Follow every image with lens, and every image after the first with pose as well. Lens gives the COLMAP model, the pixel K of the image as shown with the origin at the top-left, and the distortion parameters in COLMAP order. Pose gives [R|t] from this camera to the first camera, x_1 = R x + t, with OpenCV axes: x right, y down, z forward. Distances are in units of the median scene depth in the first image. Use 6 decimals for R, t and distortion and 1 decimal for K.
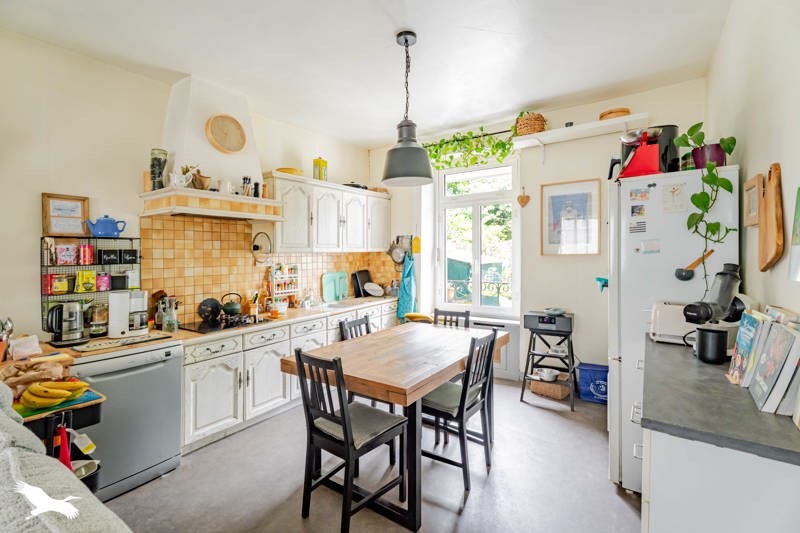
lens RADIAL K [[357.9, 0, 401.5], [0, 357.9, 262.8], [0, 0, 1]] dist [0.001740, 0.000010]
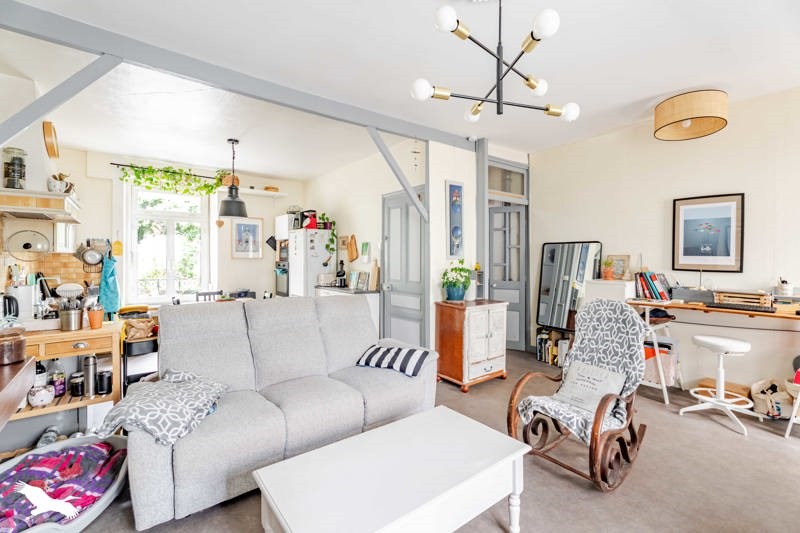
lens RADIAL K [[357.9, 0, 399.5], [0, 357.9, 263.9], [0, 0, 1]] dist [0.001740, 0.000010]
pose [[0.307619, -0.008906, 0.951468, -1.528502], [0.018138, 0.999829, 0.003495, 0.024496], [-0.951337, 0.016182, 0.307728, -0.419479]]
